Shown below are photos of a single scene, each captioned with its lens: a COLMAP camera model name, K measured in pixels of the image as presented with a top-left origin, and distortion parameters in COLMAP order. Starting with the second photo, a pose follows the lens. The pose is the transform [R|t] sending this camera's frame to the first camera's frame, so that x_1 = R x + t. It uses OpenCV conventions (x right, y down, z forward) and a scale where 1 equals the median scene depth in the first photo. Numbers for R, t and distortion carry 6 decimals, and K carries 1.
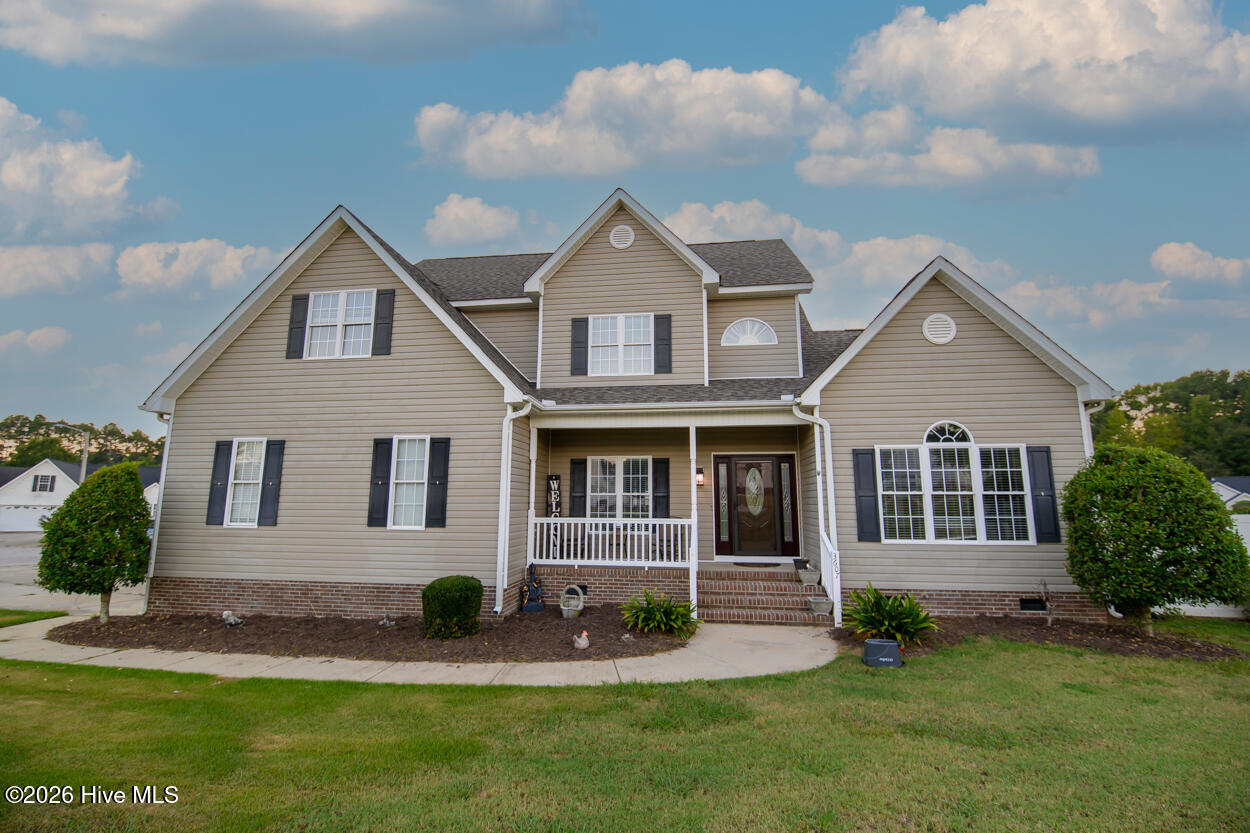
lens RADIAL K [[553.9, 0, 623.4], [0, 553.9, 411.0], [0, 0, 1]] dist [-0.000325, -0.009013]
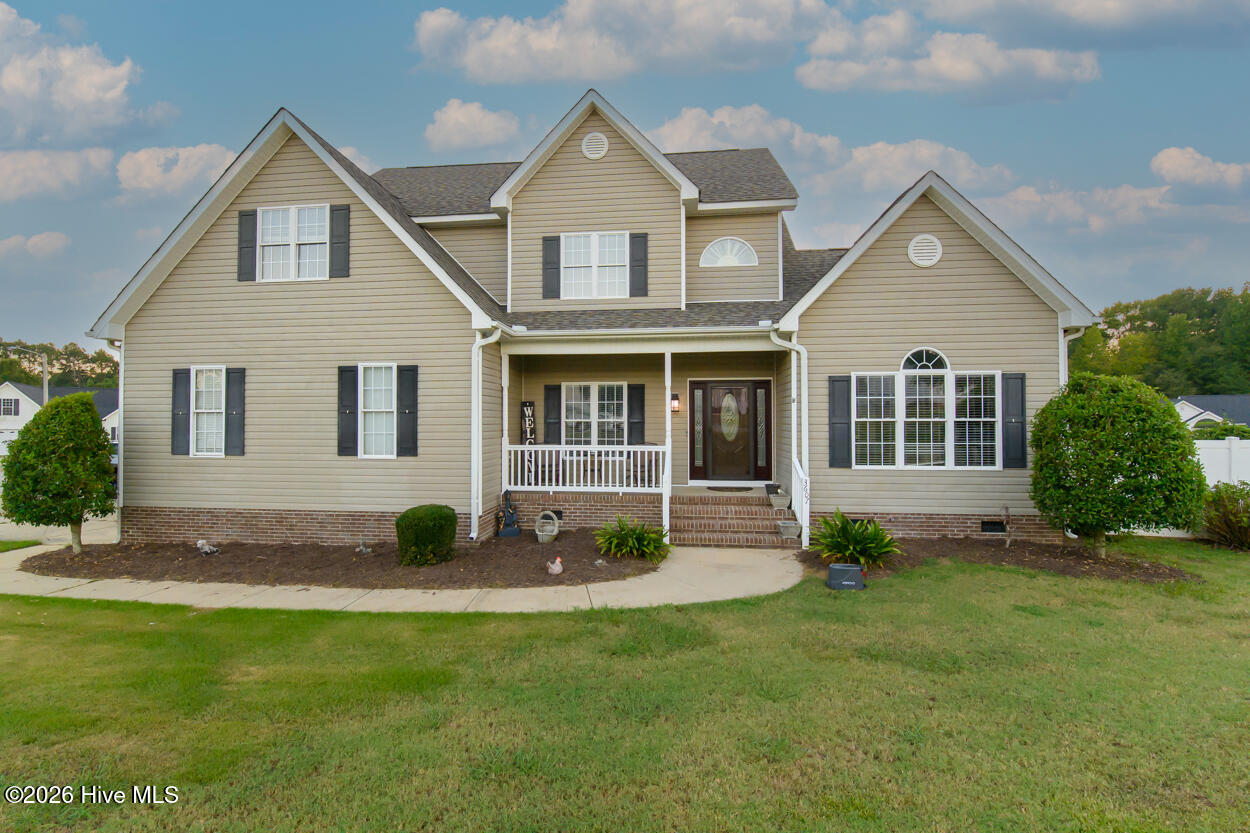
lens RADIAL K [[556.7, 0, 618.1], [0, 556.7, 411.0], [0, 0, 1]] dist [0.002741, -0.011044]
pose [[0.999657, -0.004731, 0.025761, 0.011791], [0.000918, 0.989275, 0.146060, -0.014823], [-0.026176, -0.145986, 0.988940, 0.017510]]
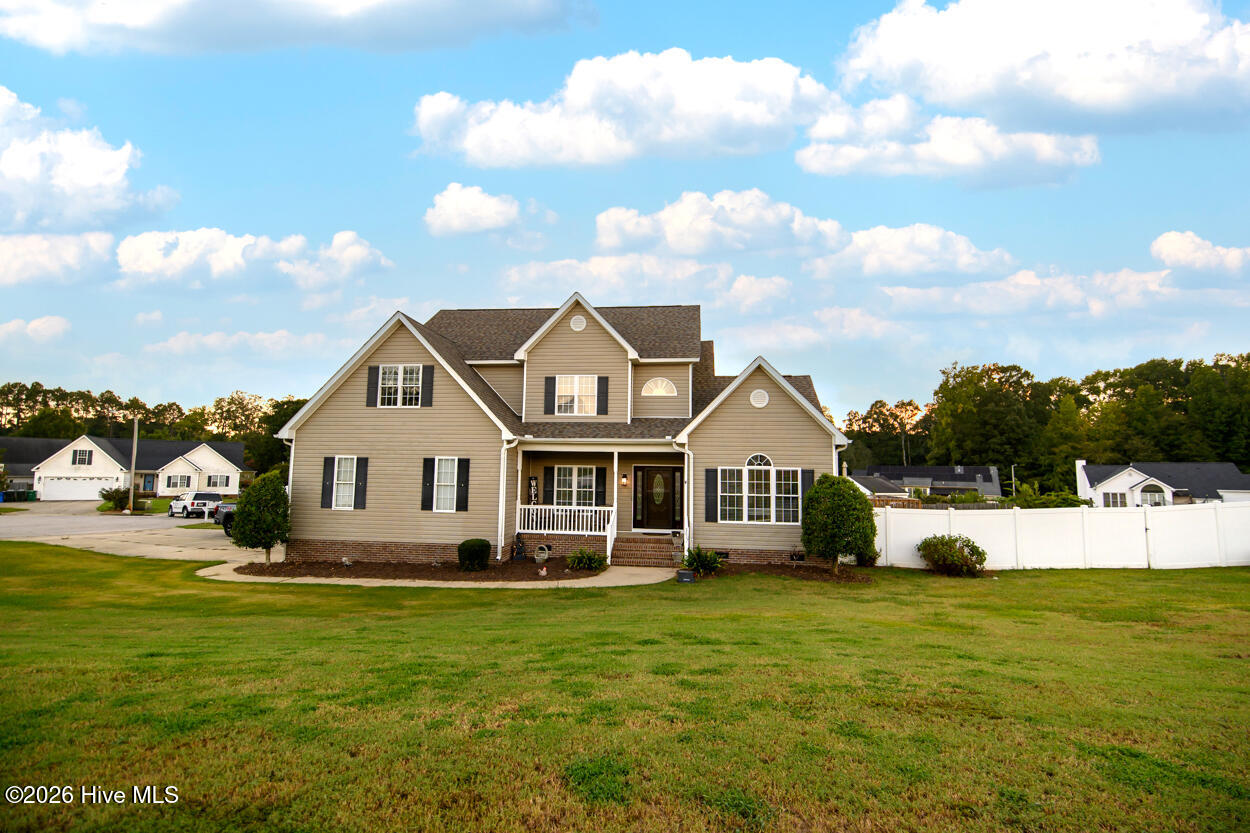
lens RADIAL K [[560.7, 0, 625.0], [0, 560.7, 416.5], [0, 0, 1]] dist [0.005756, -0.012667]
pose [[0.999884, 0.011239, 0.010318, 0.143021], [-0.011891, 0.997780, 0.065519, -0.200759], [-0.009559, -0.065634, 0.997798, -0.713521]]
